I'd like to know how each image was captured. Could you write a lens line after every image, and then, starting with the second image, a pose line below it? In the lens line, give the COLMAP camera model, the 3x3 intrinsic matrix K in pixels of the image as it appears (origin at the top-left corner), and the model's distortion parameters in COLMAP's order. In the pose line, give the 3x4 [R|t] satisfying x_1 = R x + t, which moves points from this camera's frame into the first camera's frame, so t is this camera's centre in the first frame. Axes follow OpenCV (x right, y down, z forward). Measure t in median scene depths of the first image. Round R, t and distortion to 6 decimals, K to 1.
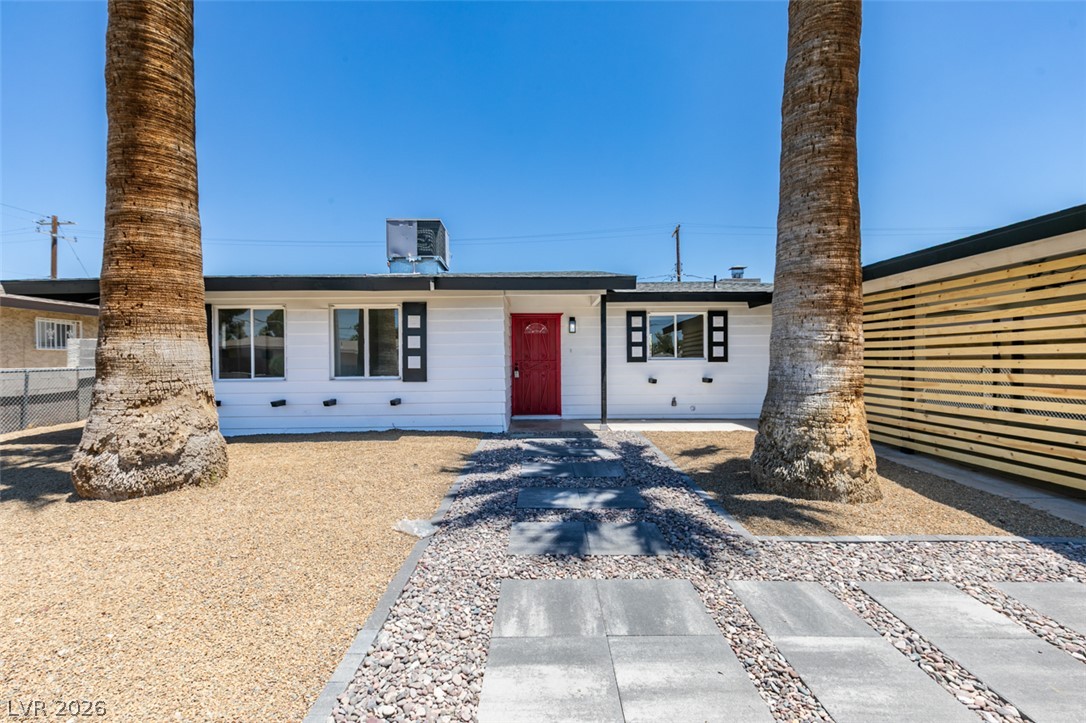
lens RADIAL K [[486.4, 0, 541.9], [0, 486.4, 363.7], [0, 0, 1]] dist [0.001395, -0.000327]
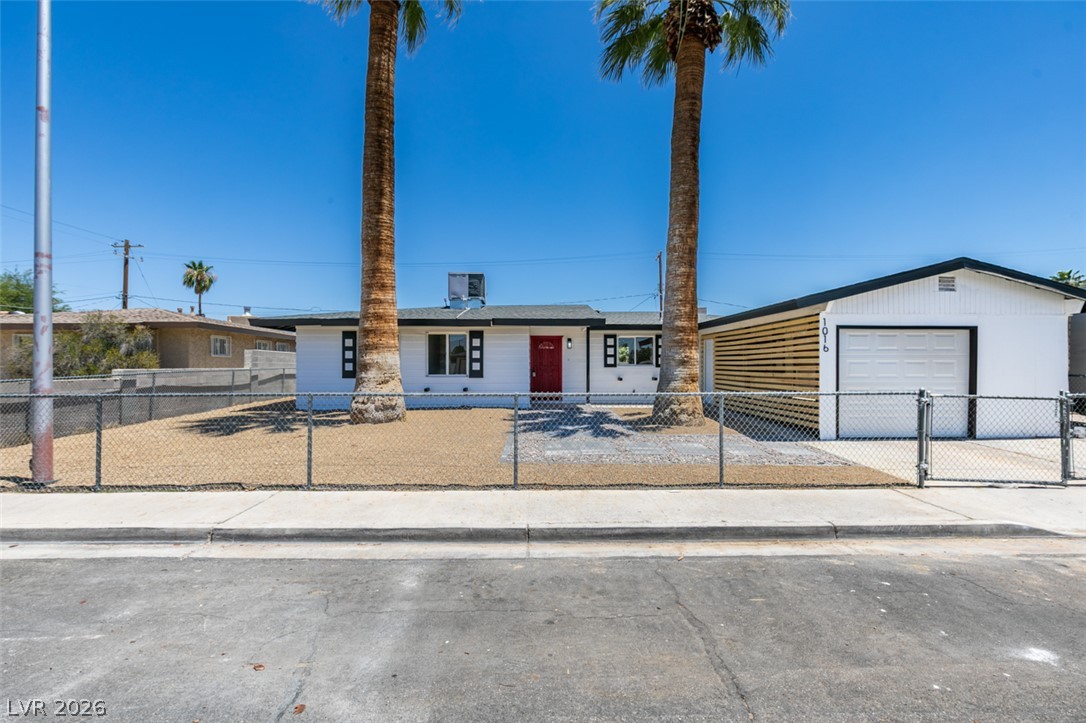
lens RADIAL K [[501.1, 0, 543.0], [0, 501.1, 361.5], [0, 0, 1]] dist [-0.003789, -0.000040]
pose [[0.999929, 0.006553, 0.009906, -0.046904], [-0.006379, 0.999827, -0.017499, 0.009658], [-0.010018, 0.017435, 0.999798, -0.747723]]
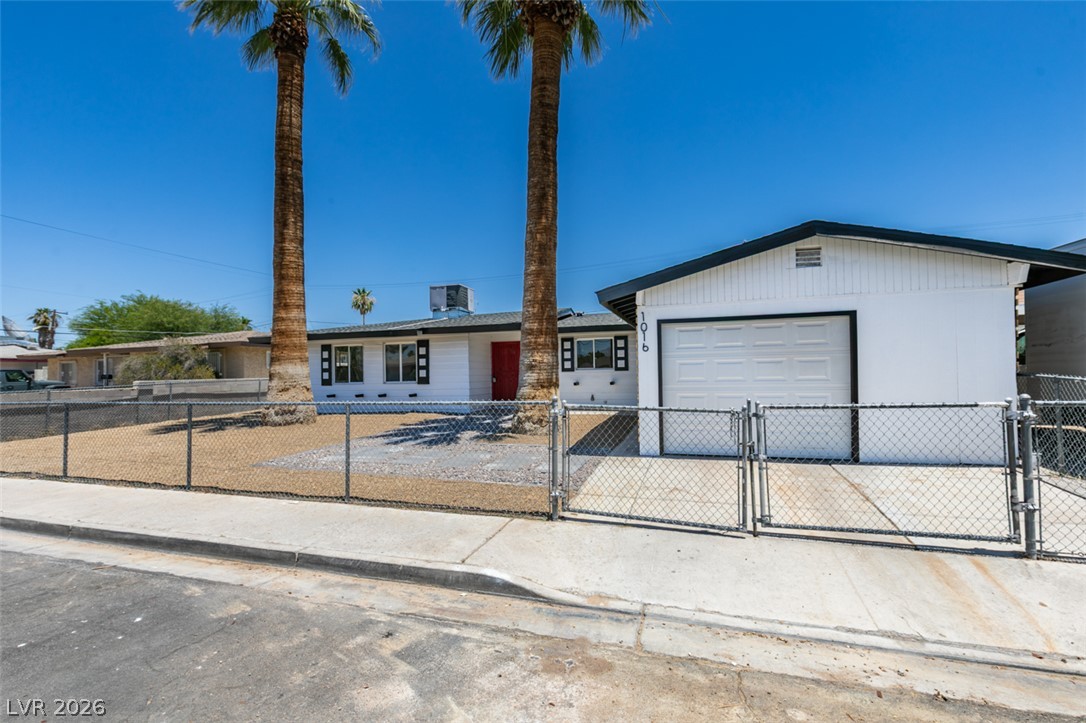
lens RADIAL K [[486.4, 0, 541.9], [0, 486.4, 363.7], [0, 0, 1]] dist [0.001395, -0.000327]
pose [[0.947708, -0.017128, -0.318679, 0.729079], [0.010959, 0.999716, -0.021141, 0.004222], [0.318951, 0.016543, 0.947627, -0.565230]]
